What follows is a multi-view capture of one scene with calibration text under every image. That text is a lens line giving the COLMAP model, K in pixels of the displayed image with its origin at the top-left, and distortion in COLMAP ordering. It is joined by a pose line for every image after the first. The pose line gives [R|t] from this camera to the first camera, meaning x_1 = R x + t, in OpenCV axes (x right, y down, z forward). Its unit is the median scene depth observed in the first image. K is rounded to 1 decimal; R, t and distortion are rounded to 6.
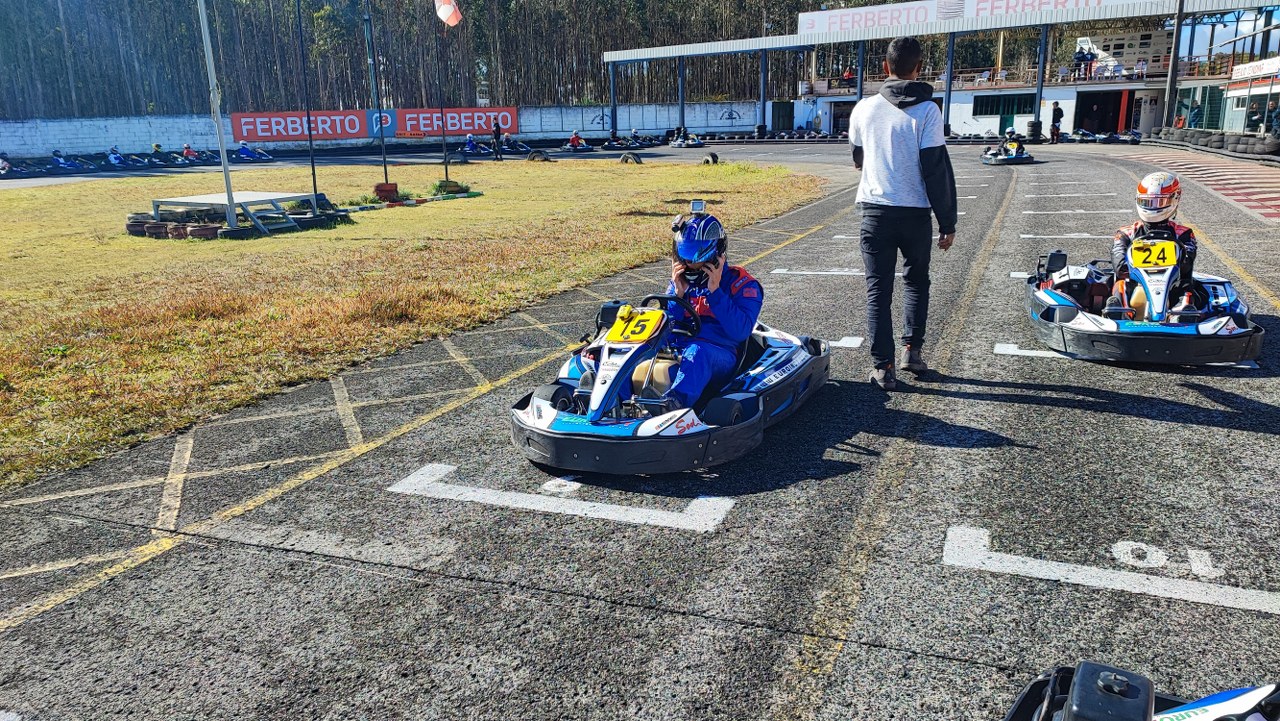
lens RADIAL K [[908.1, 0, 640.0], [0, 908.1, 360.5], [0, 0, 1]] dist [0.049959, -0.021836]
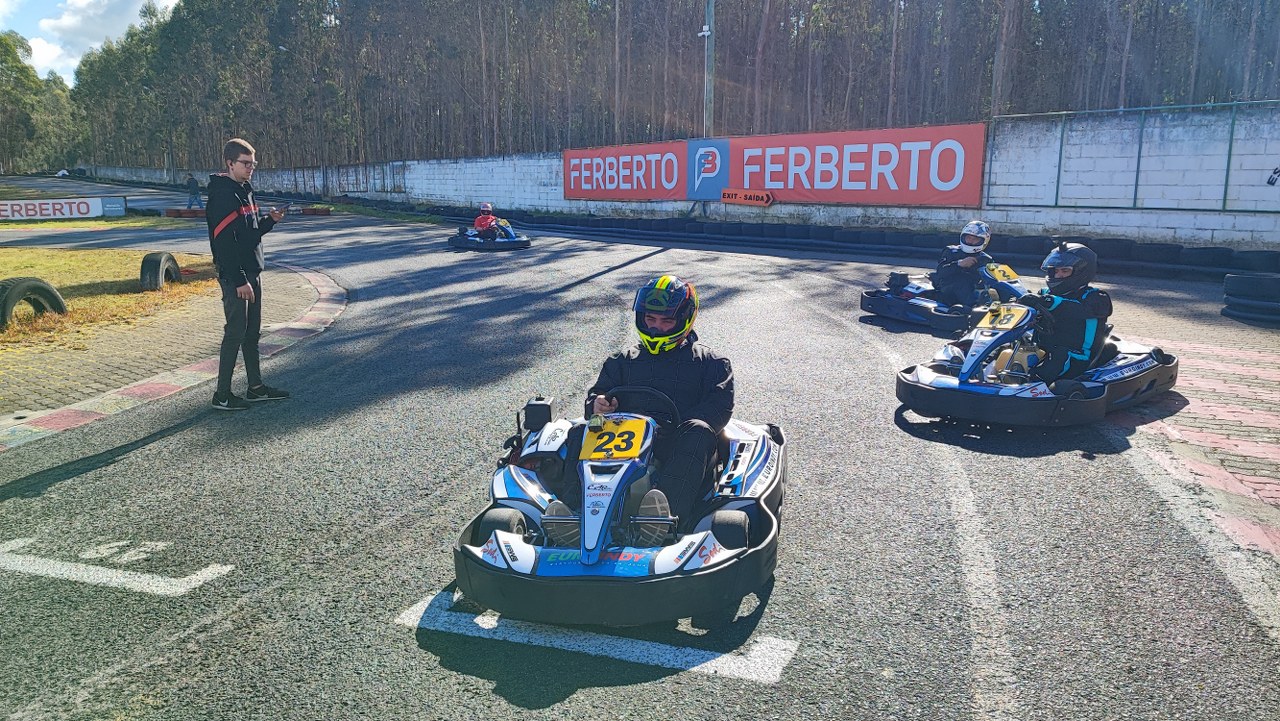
lens RADIAL K [[905.9, 0, 671.2], [0, 905.9, 359.4], [0, 0, 1]] dist [0.045650, -0.048317]
pose [[0.286123, 0.217790, -0.933114, 0.144818], [-0.240441, 0.958988, 0.150102, -0.239837], [0.927535, 0.181411, 0.326754, 0.881179]]
